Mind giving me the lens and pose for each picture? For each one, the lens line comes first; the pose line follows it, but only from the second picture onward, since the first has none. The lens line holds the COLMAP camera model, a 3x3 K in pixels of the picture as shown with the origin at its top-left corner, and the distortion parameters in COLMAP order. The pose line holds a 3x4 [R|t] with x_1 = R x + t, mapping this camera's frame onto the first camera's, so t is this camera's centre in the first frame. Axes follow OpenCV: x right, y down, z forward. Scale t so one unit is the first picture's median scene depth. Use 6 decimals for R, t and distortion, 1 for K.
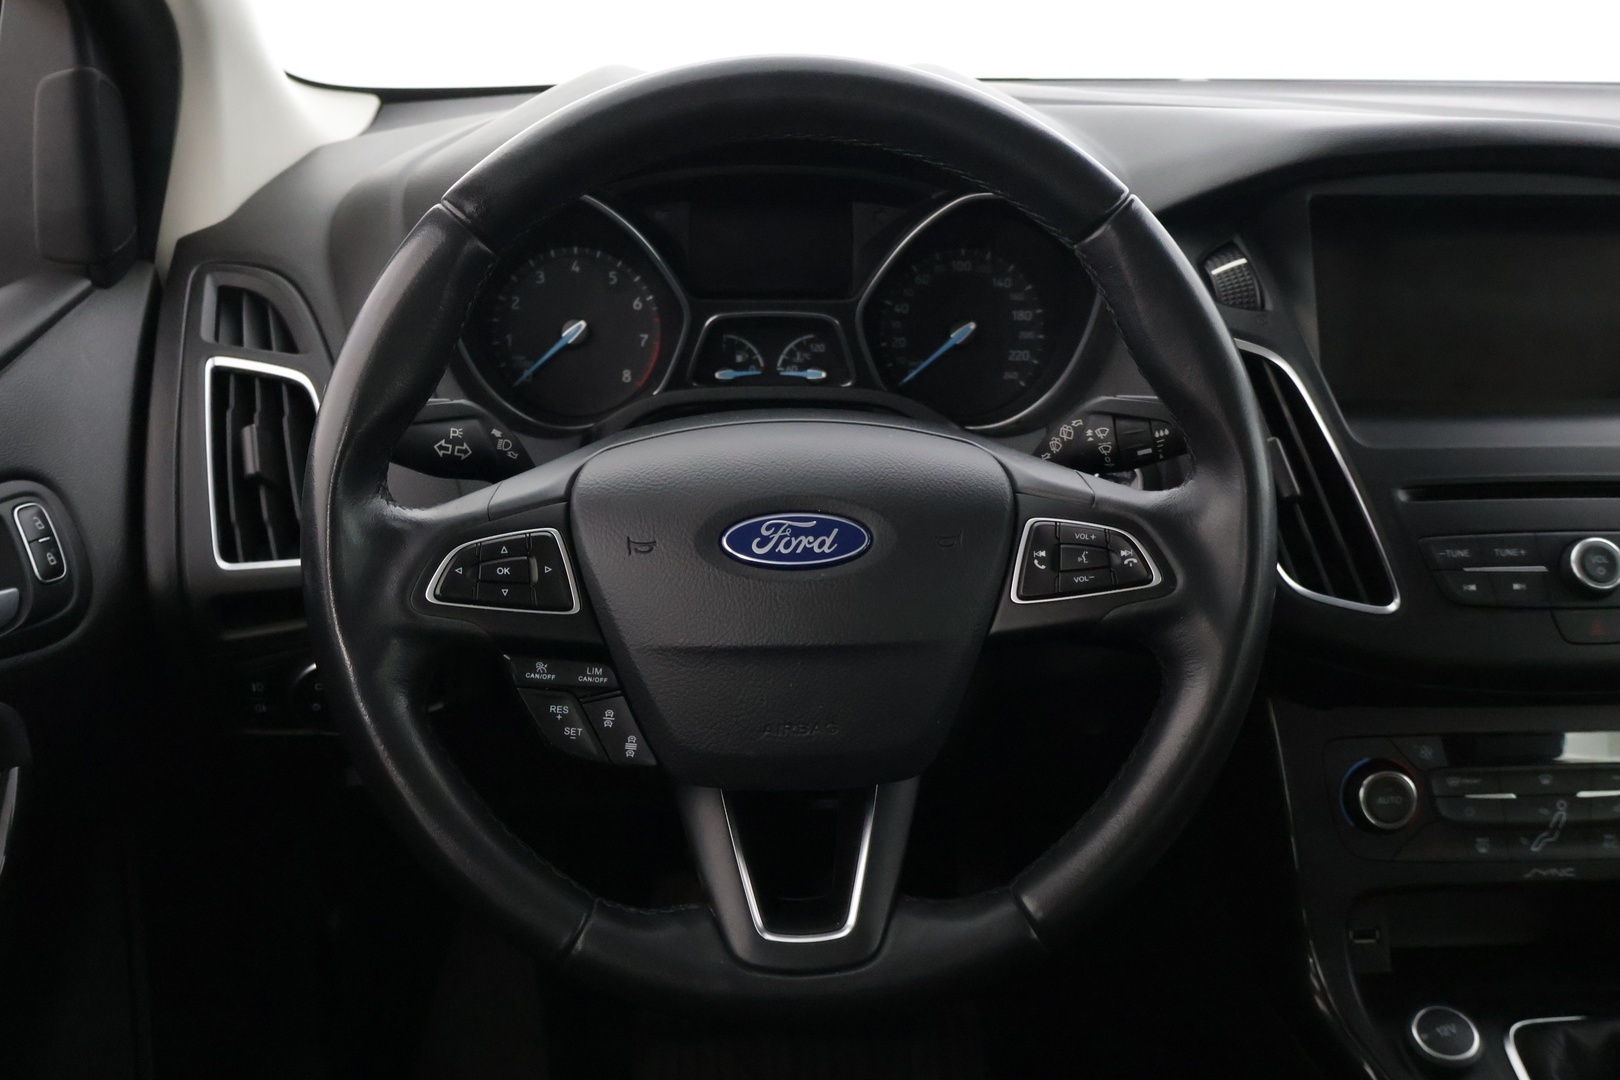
lens RADIAL K [[1651.7, 0, 809.2], [0, 1651.7, 535.0], [0, 0, 1]] dist [-0.006279, 0.000000]
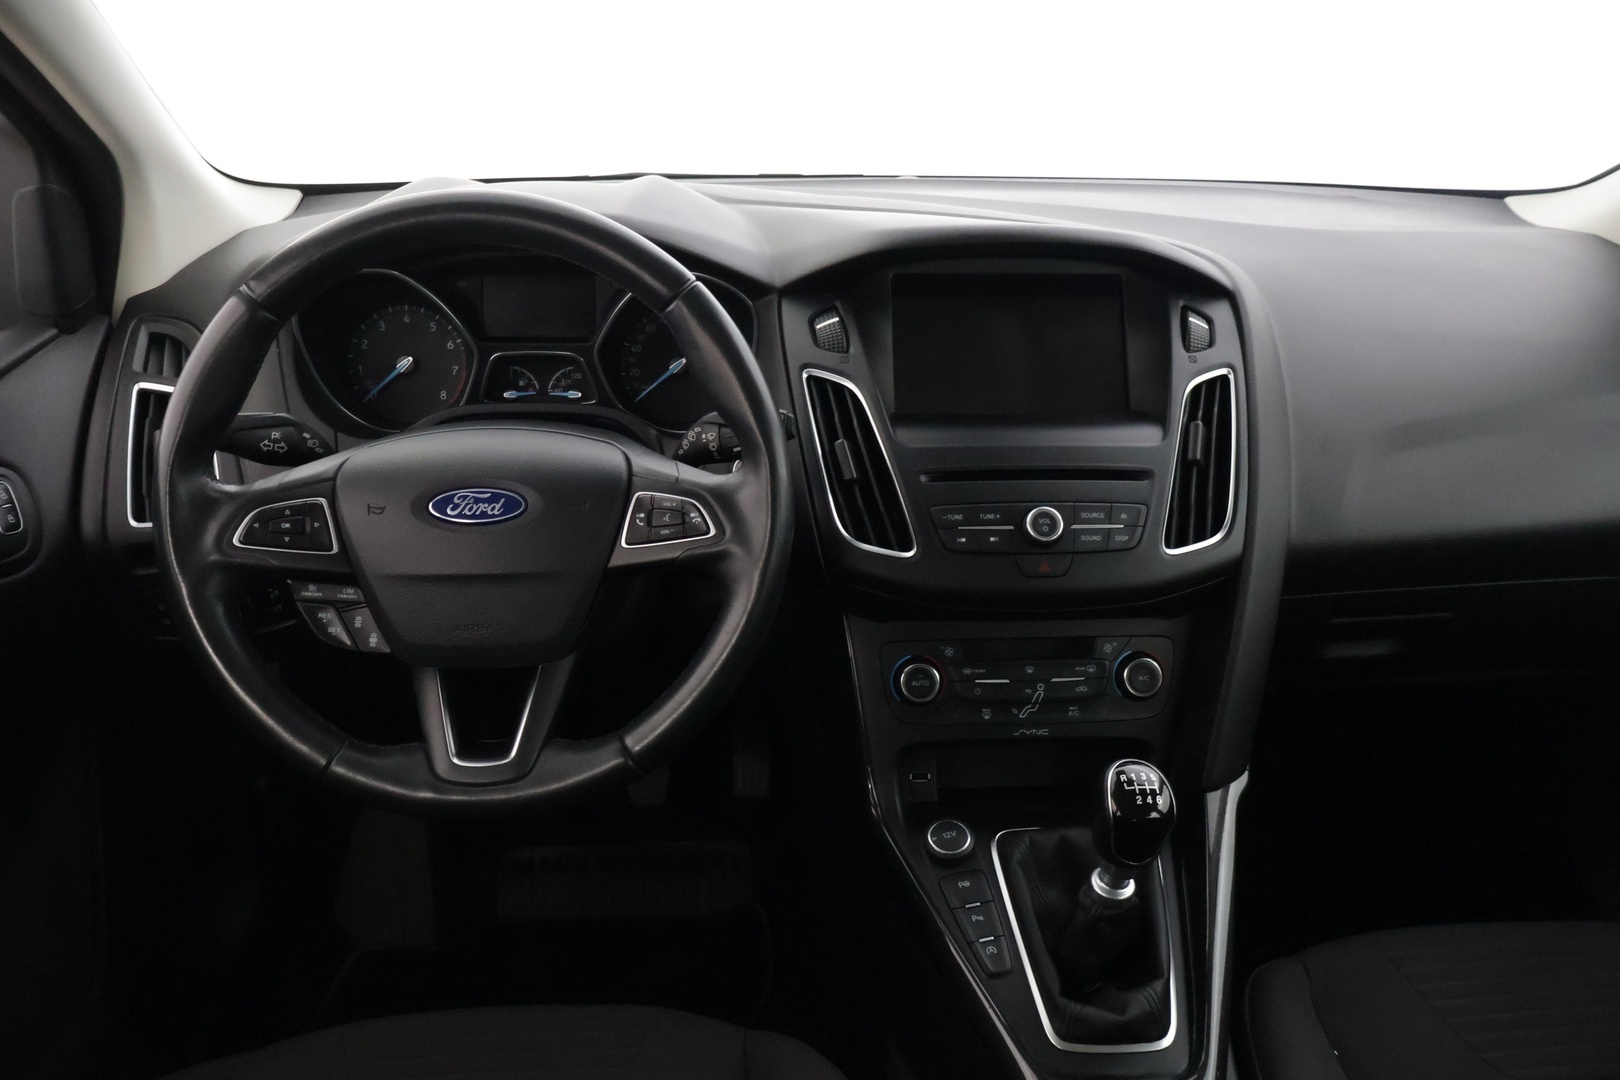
lens RADIAL K [[1348.9, 0, 810.7], [0, 1348.9, 534.1], [0, 0, 1]] dist [-0.019375, 0.022791]
pose [[0.999919, 0.001523, 0.012665, 0.239431], [-0.001703, 0.999897, 0.014271, 0.009012], [-0.012642, -0.014291, 0.999818, -0.218080]]
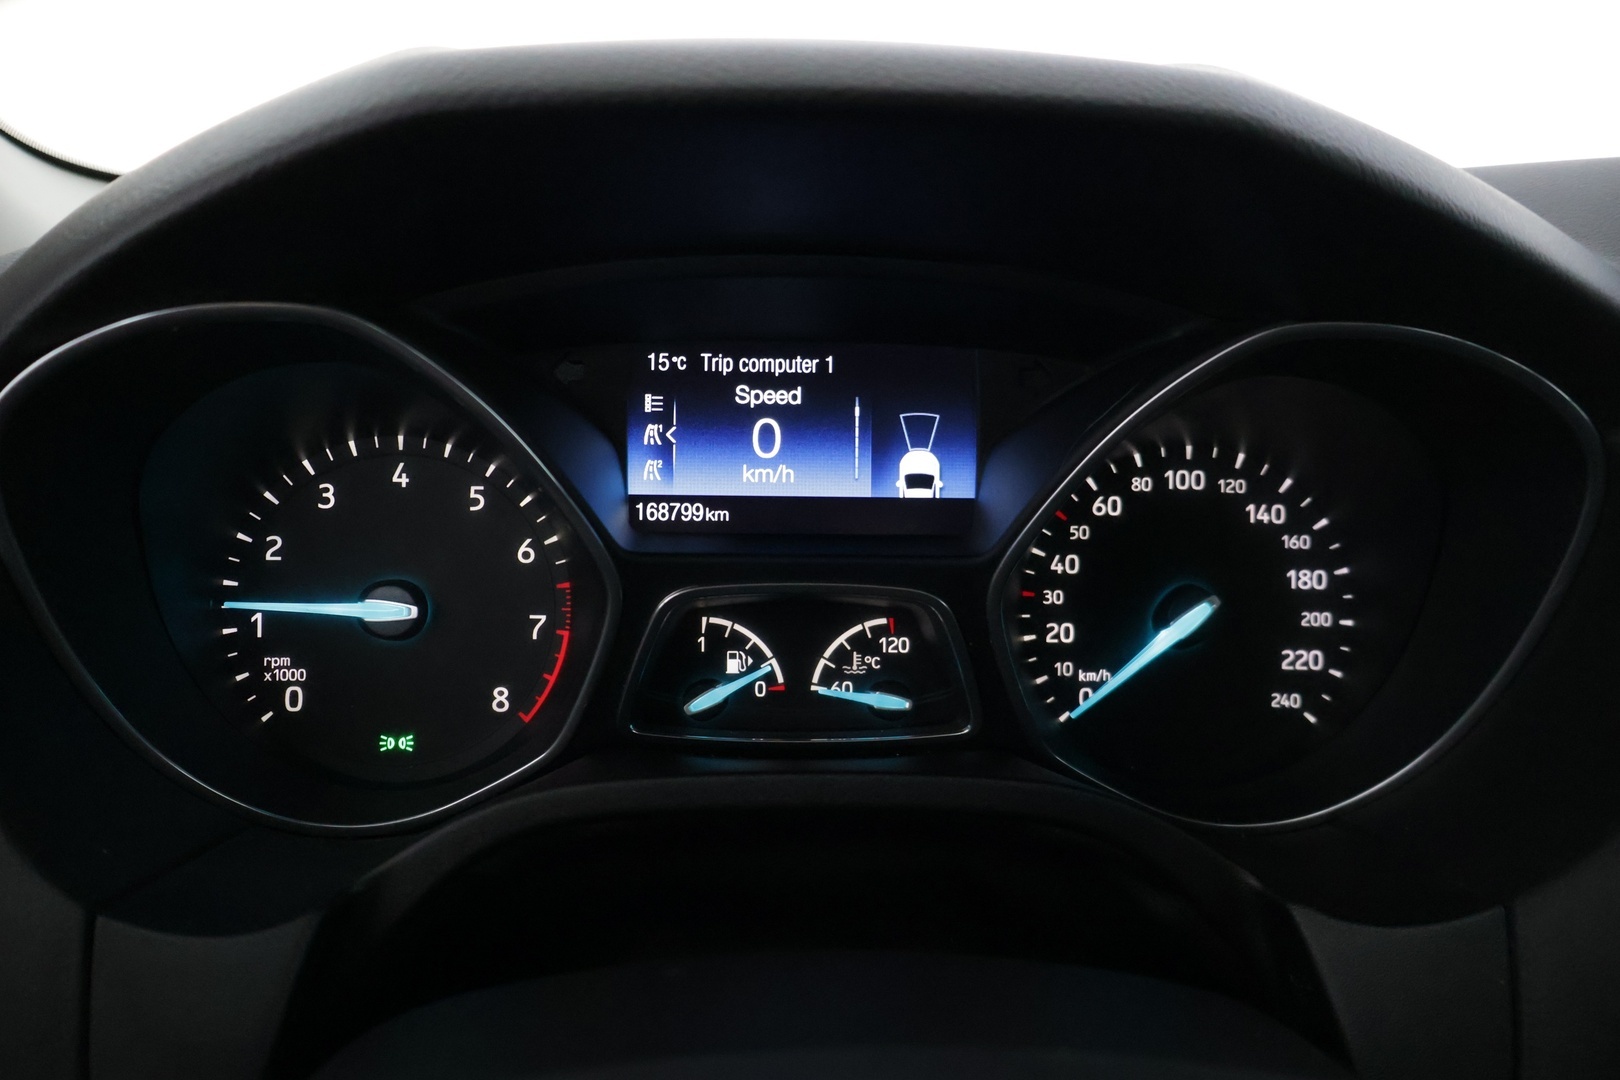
lens RADIAL K [[1348.9, 0, 817.2], [0, 1348.9, 535.3], [0, 0, 1]] dist [-0.019375, 0.022791]
pose [[0.999910, 0.009232, -0.009780, -0.017576], [-0.010107, 0.995560, -0.093582, -0.133277], [0.008872, 0.093672, 0.995564, 0.742684]]
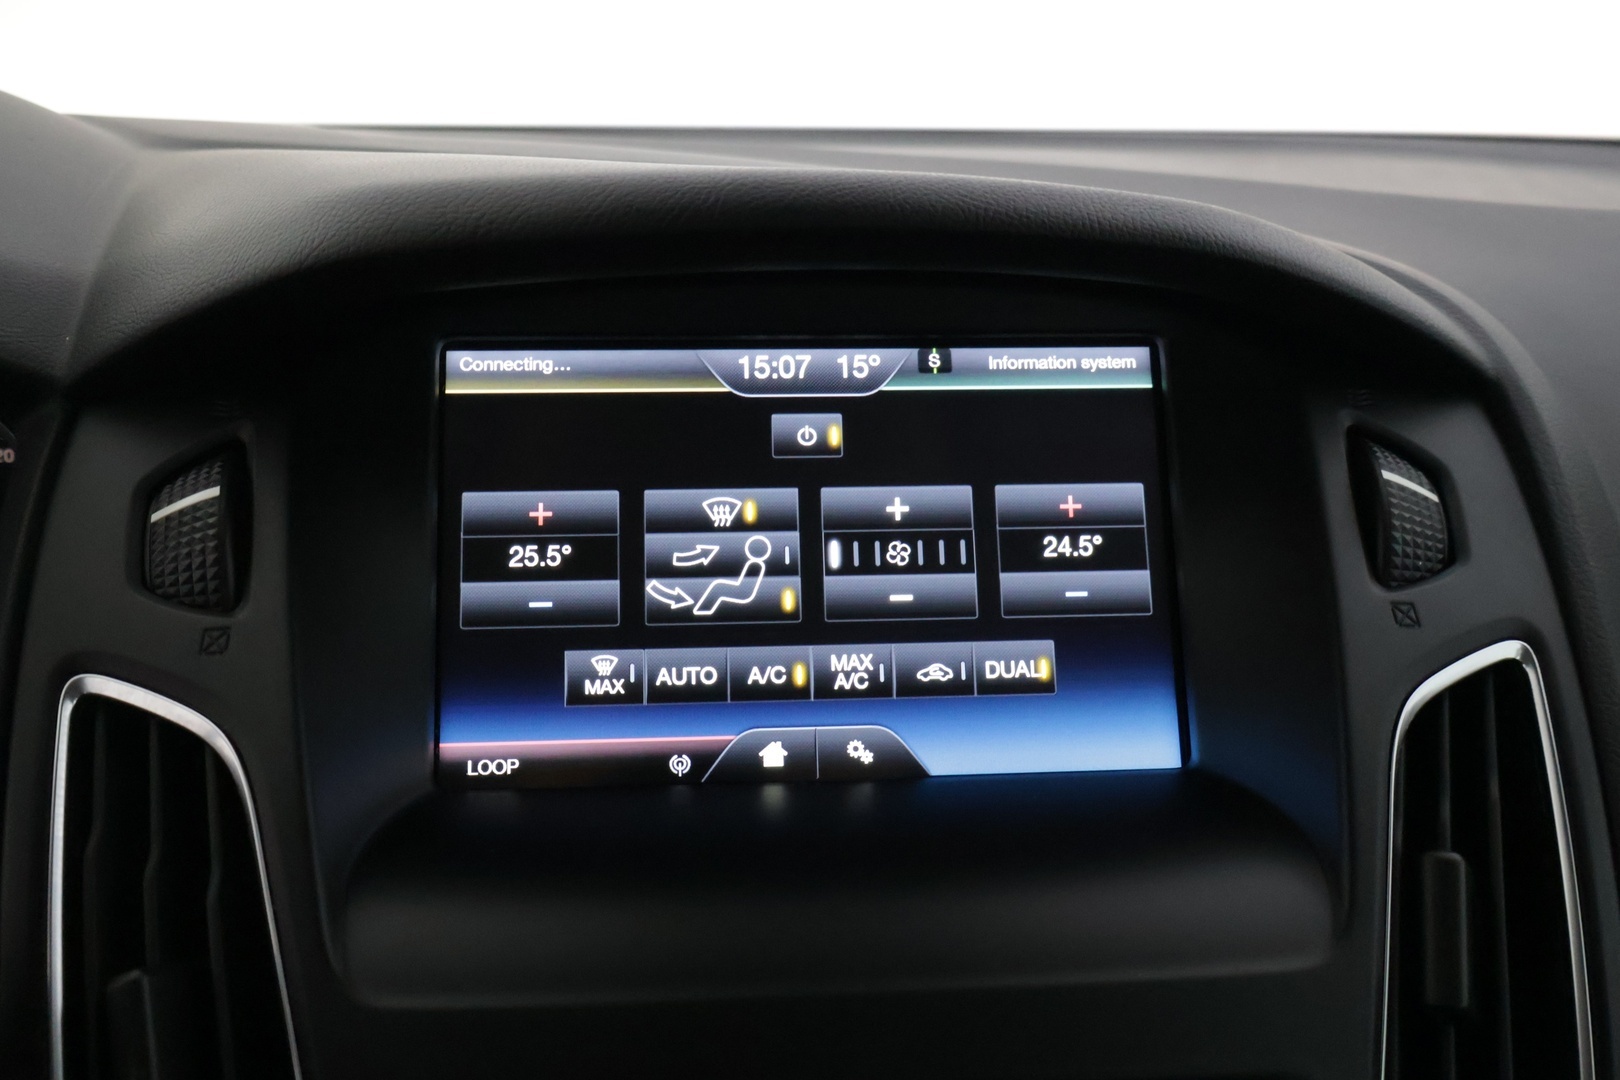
lens RADIAL K [[1477.5, 0, 808.8], [0, 1477.5, 544.0], [0, 0, 1]] dist [-0.016812, 0.000000]
pose [[0.998850, -0.009135, 0.047066, 0.427647], [0.009638, 0.999899, -0.010478, -0.155742], [-0.046966, 0.010920, 0.998837, 0.642431]]
